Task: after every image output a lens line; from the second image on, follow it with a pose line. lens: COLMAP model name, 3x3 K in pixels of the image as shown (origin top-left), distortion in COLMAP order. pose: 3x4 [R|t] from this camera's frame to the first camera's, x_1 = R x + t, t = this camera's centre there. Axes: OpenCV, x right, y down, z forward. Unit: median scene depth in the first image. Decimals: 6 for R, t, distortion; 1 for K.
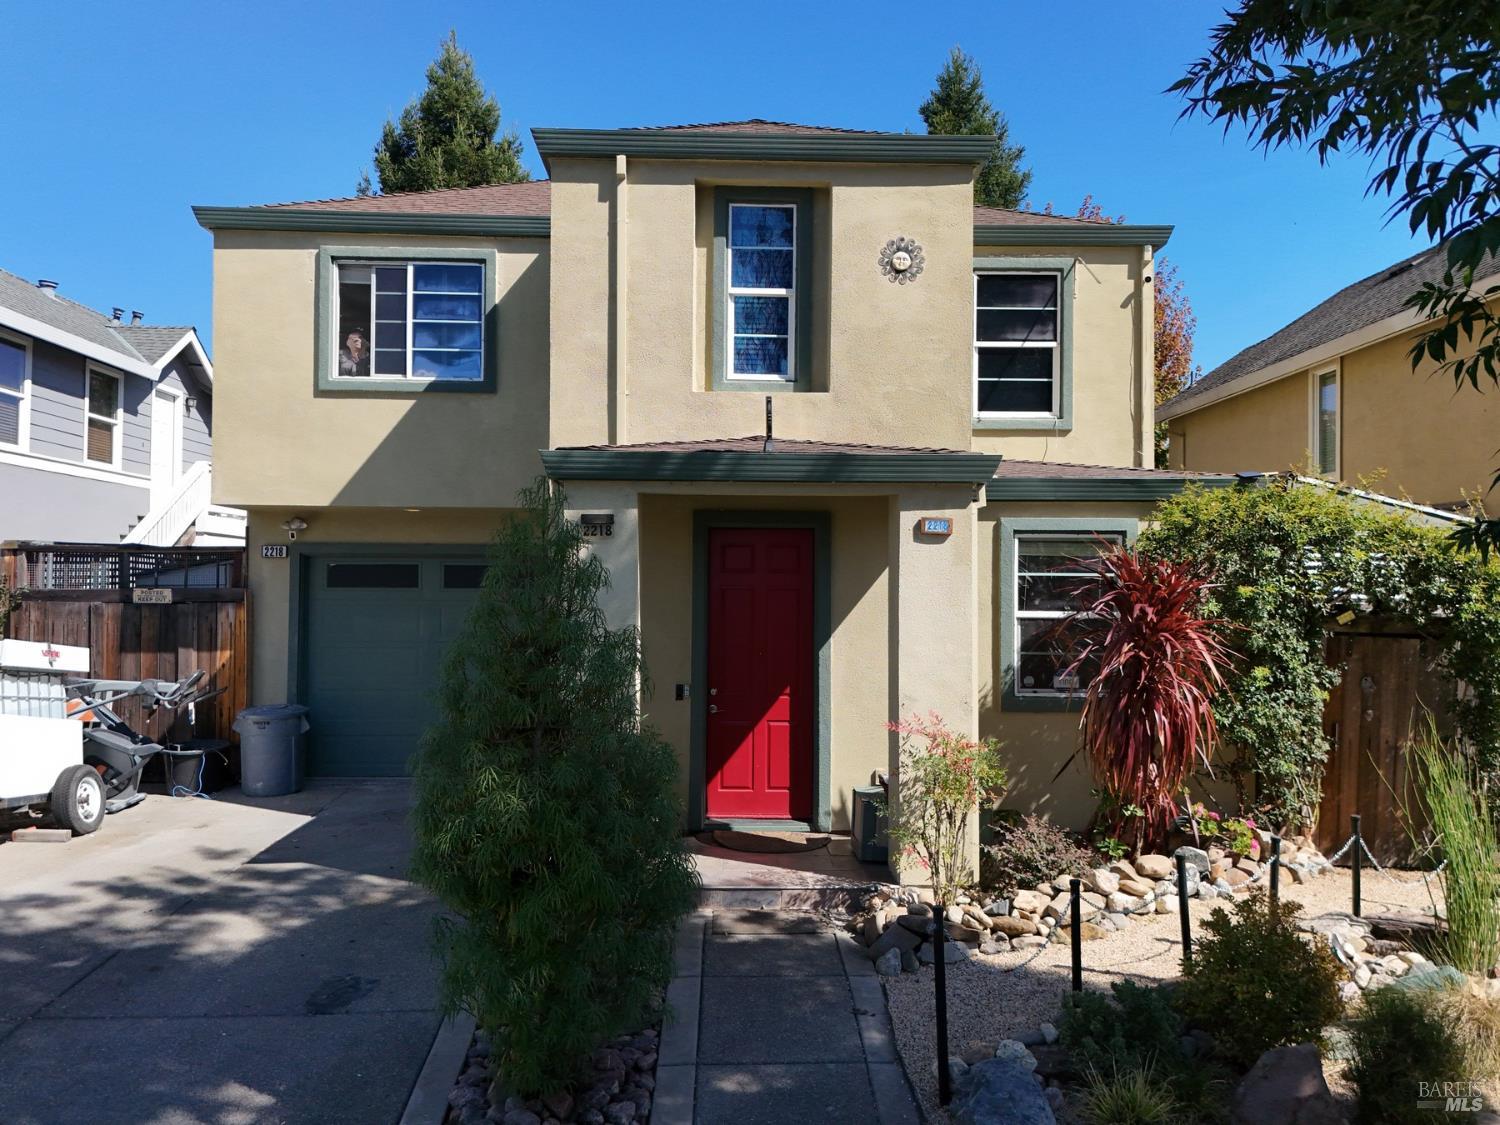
lens RADIAL K [[1117.9, 0, 752.9], [0, 1117.9, 561.7], [0, 0, 1]] dist [0.069731, -0.069159]
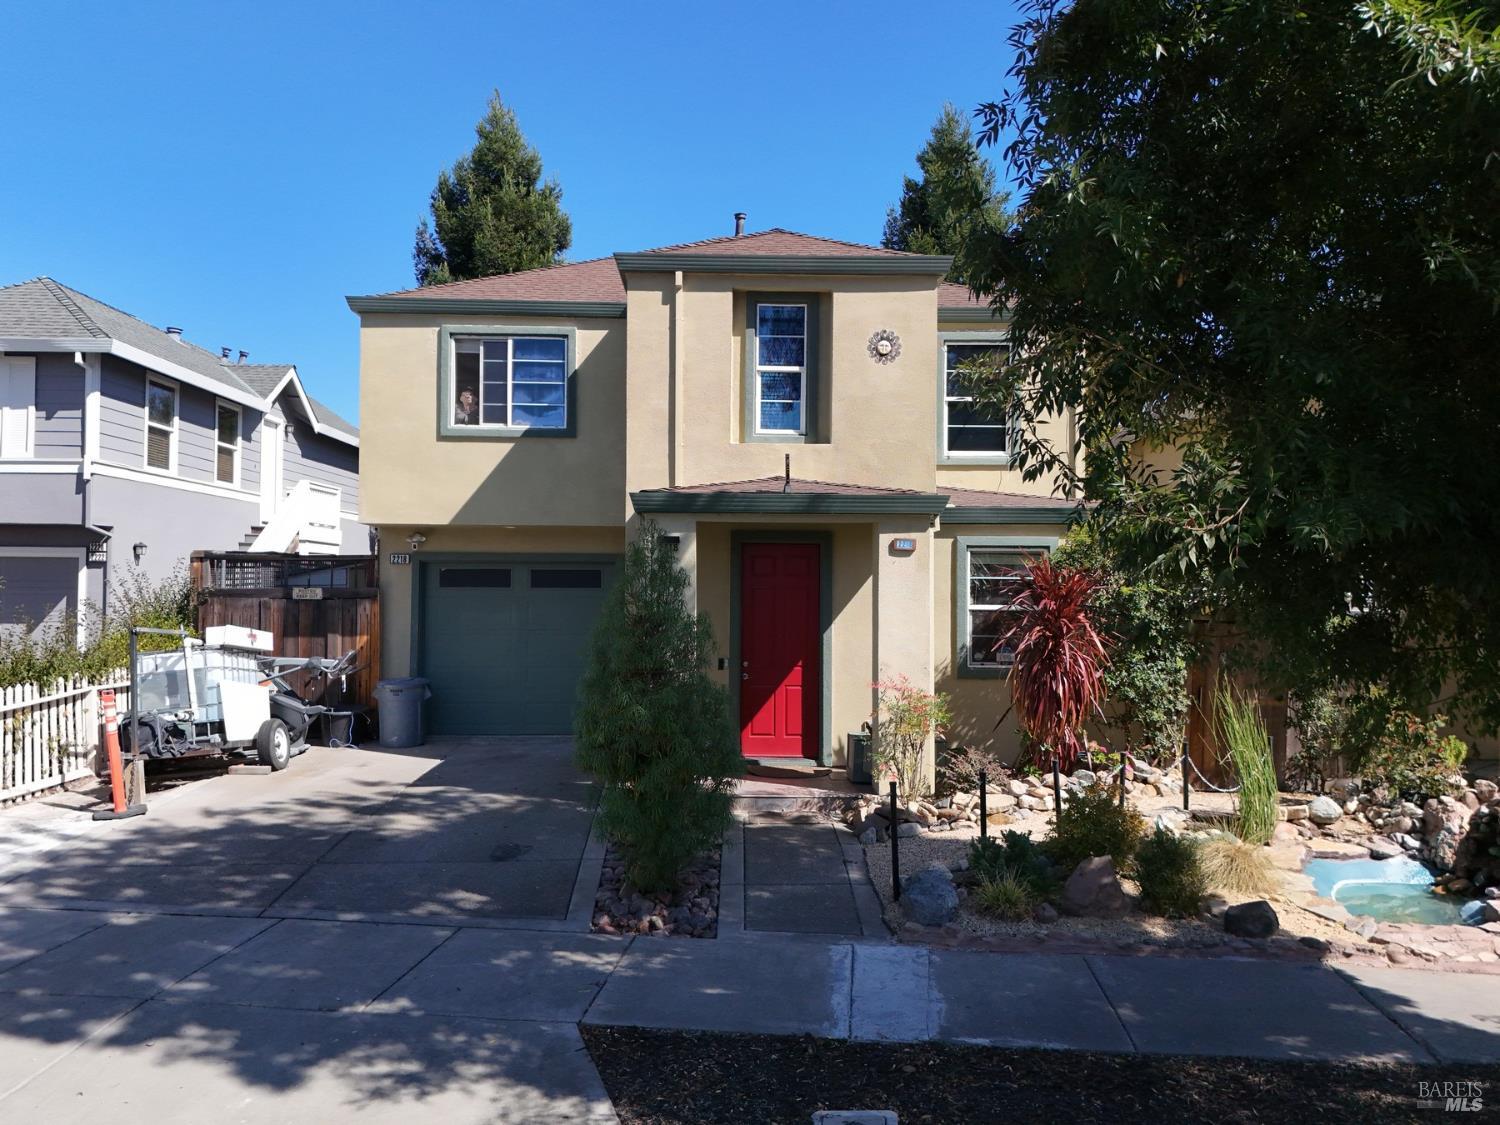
lens RADIAL K [[1117.9, 0, 752.9], [0, 1117.9, 561.7], [0, 0, 1]] dist [0.069731, -0.069159]
pose [[0.999958, 0.000555, -0.009192, -0.014046], [-0.000552, 1.000000, 0.000302, -0.008517], [0.009193, -0.000297, 0.999958, -0.357349]]
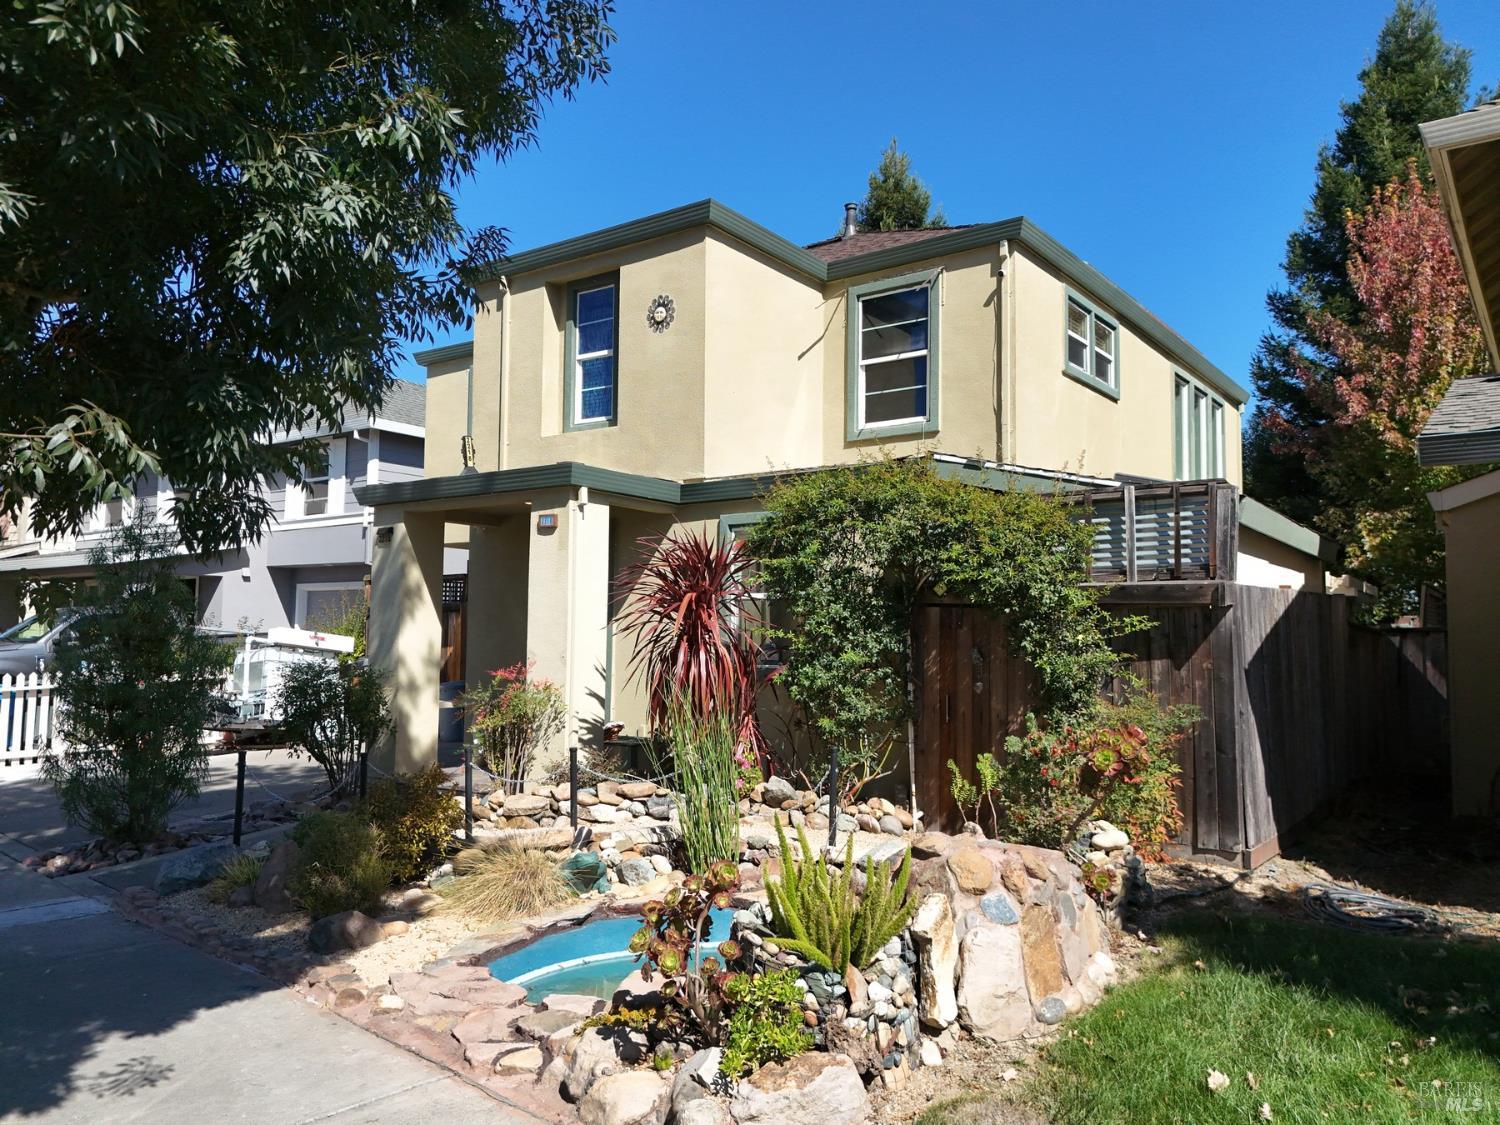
lens RADIAL K [[1117.9, 0, 752.9], [0, 1117.9, 561.7], [0, 0, 1]] dist [0.069731, -0.069159]
pose [[0.790613, -0.043998, -0.610734, 0.956220], [0.009548, 0.998180, -0.059549, 0.079534], [0.612242, 0.041249, 0.789593, 0.097074]]
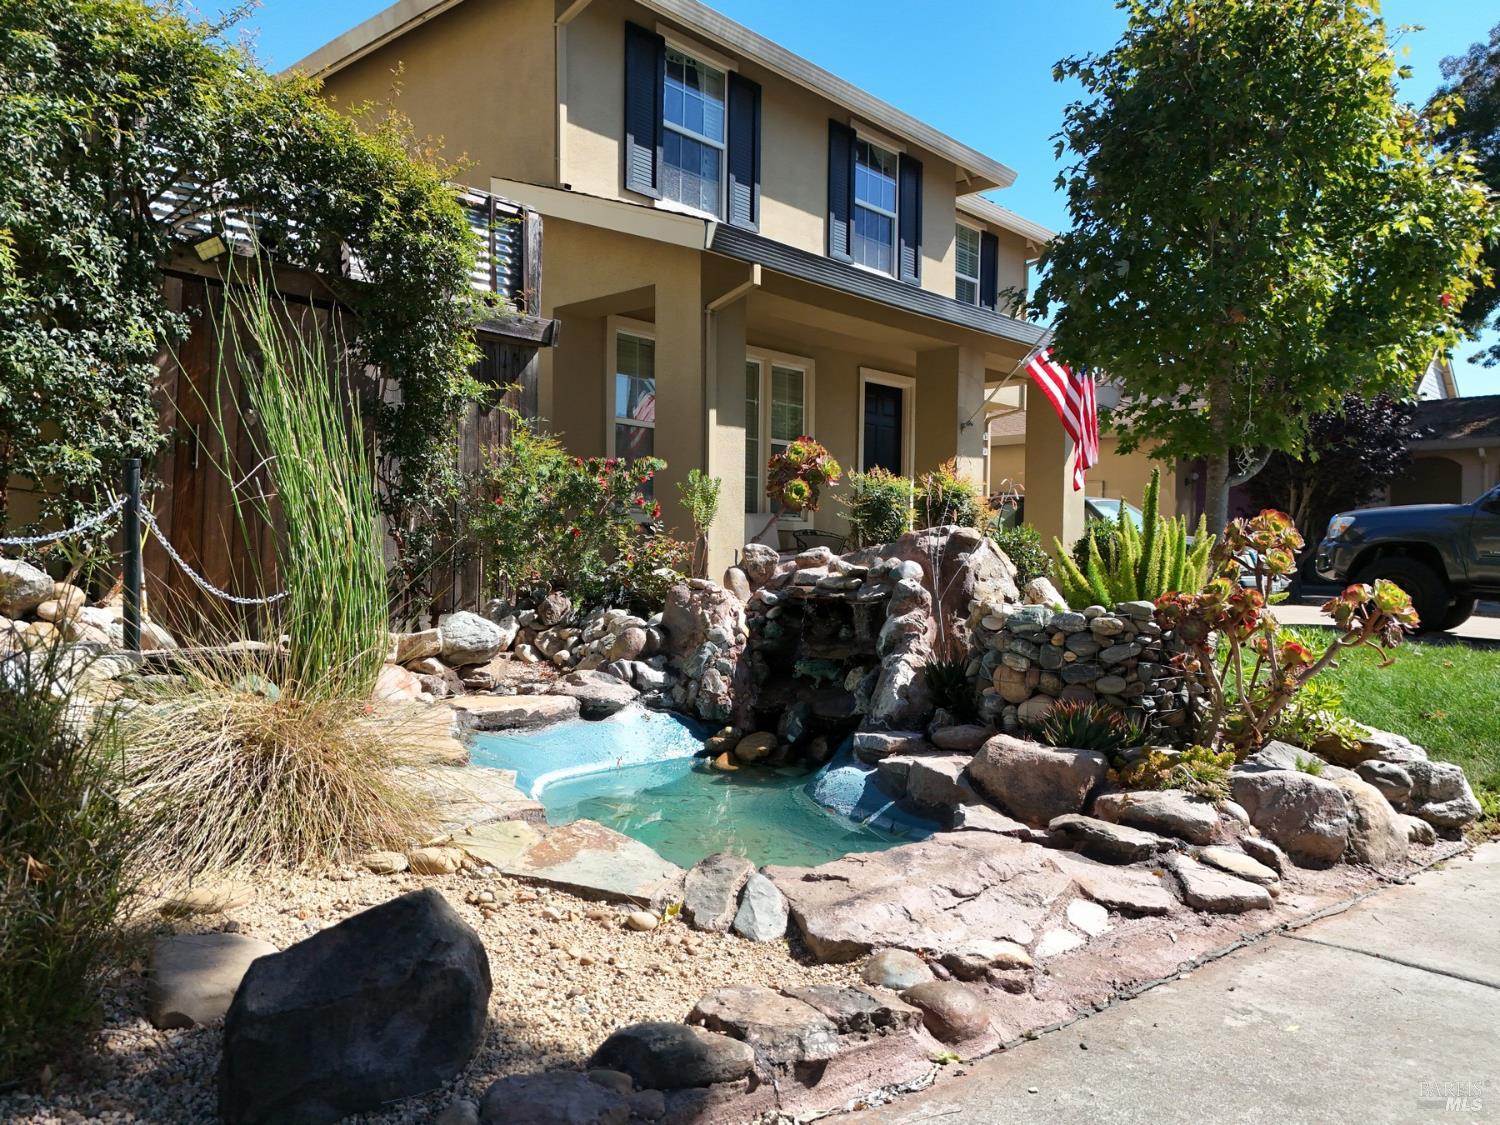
lens RADIAL K [[1117.9, 0, 752.9], [0, 1117.9, 561.7], [0, 0, 1]] dist [0.069731, -0.069159]
pose [[0.695508, -0.007784, 0.718476, 0.267952], [-0.020632, 0.999313, 0.030800, 0.185452], [-0.718222, -0.036245, 0.694869, 0.330022]]
